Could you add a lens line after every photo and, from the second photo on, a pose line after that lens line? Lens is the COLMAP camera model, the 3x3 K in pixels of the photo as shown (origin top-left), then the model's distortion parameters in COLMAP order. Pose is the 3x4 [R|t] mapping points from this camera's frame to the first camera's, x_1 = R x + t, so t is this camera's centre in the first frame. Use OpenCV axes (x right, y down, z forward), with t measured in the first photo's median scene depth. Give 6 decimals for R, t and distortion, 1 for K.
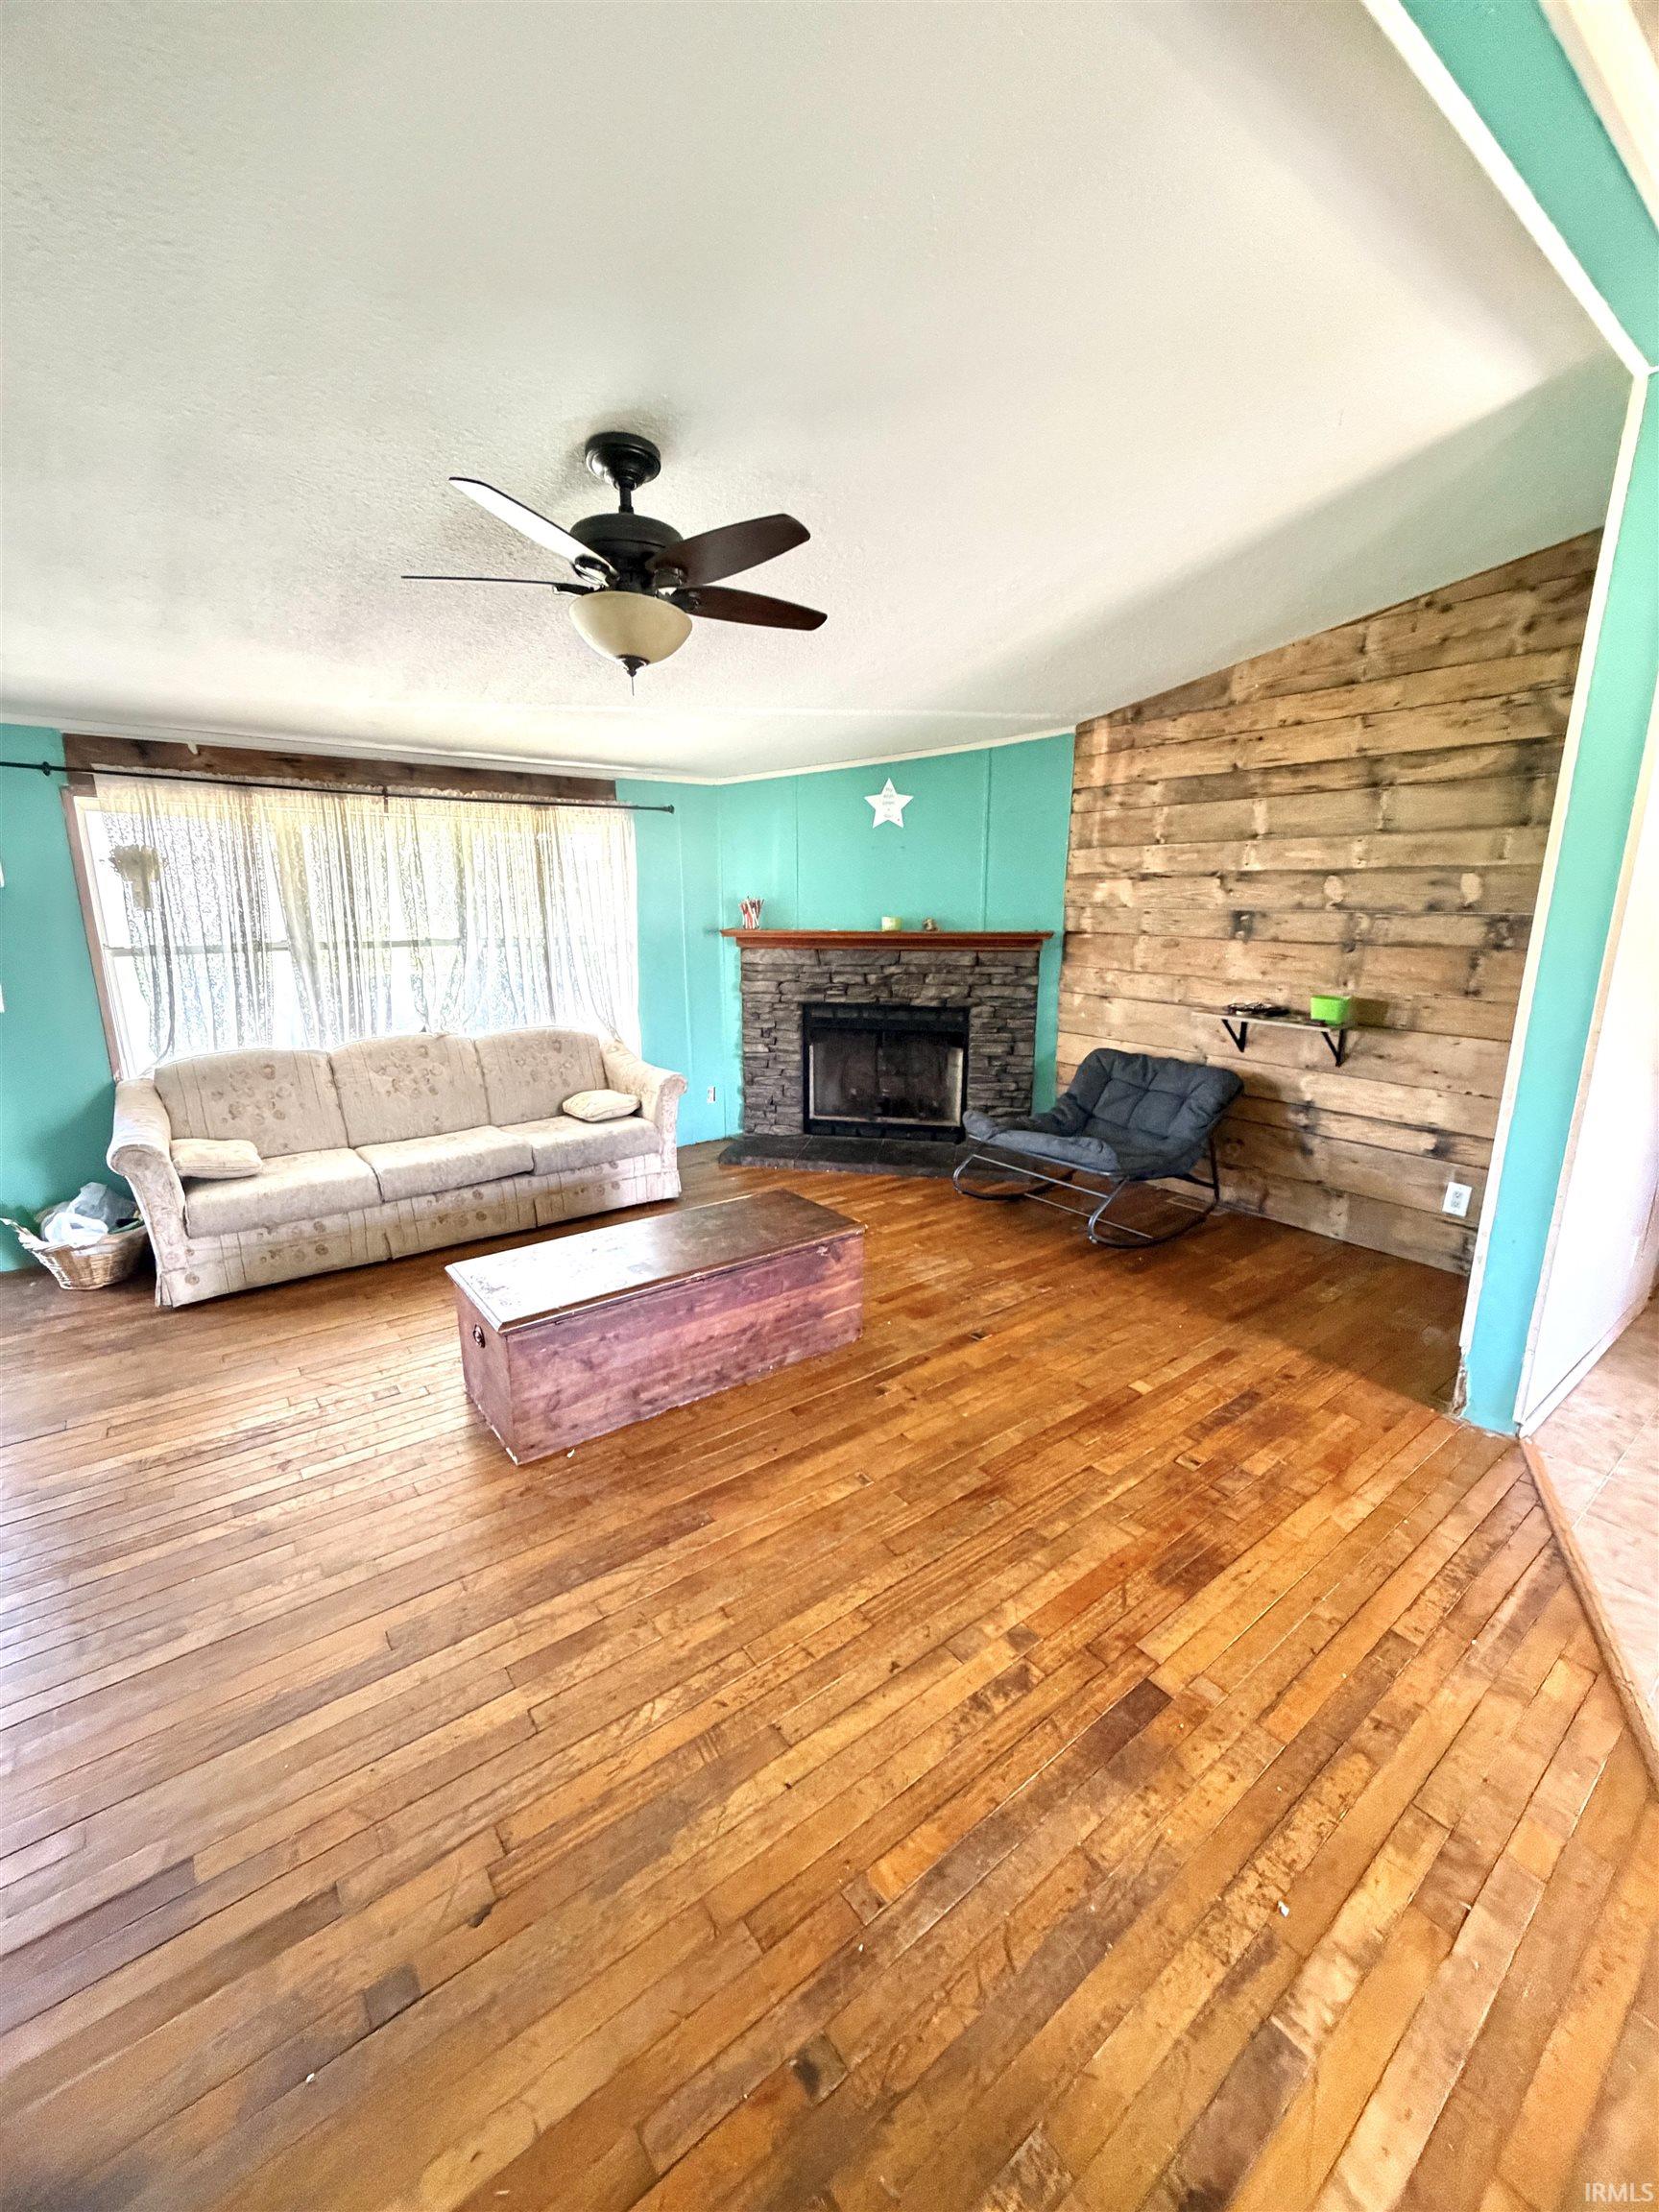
lens RADIAL K [[882.6, 0, 833.5], [0, 882.6, 1098.6], [0, 0, 1]] dist [0.001065, 0.000091]
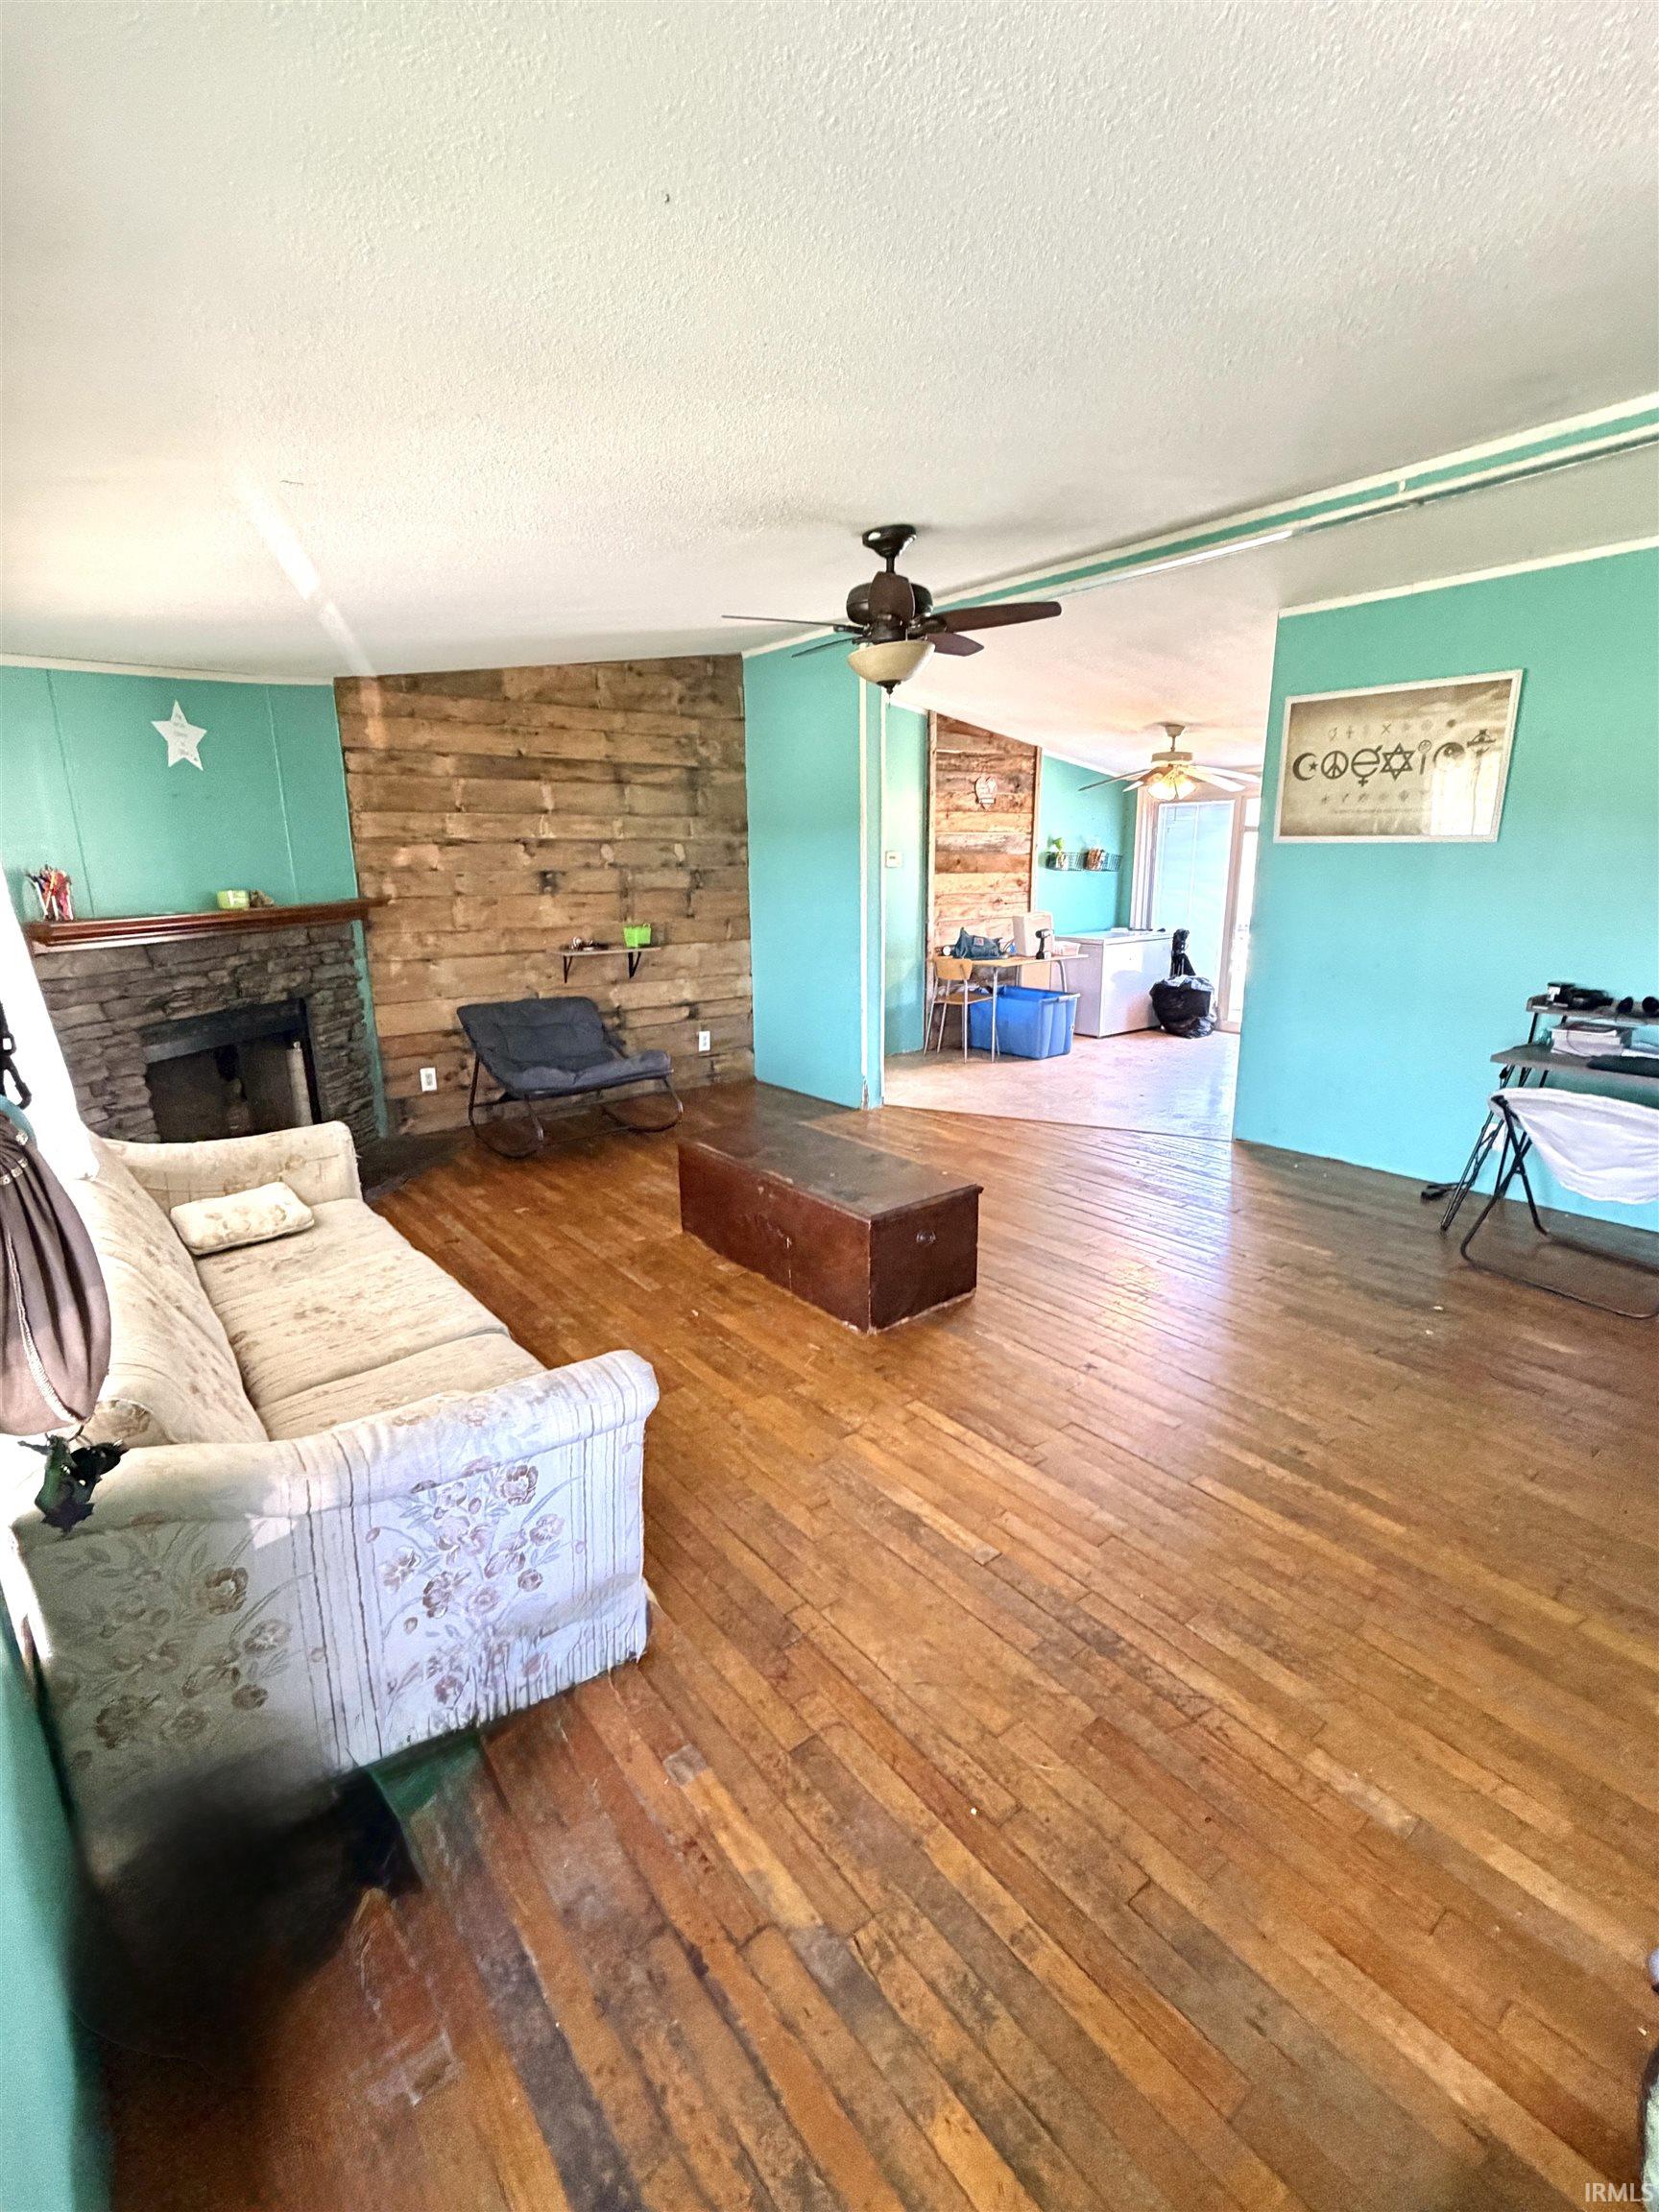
lens RADIAL K [[997.4, 0, 829.8], [0, 997.4, 1105.0], [0, 0, 1]] dist [-0.001293, -0.000010]
pose [[-0.015113, -0.244385, 0.969561, -0.995818], [0.232044, 0.942341, 0.241141, -0.148068], [-0.972588, 0.228625, 0.042467, 0.628137]]
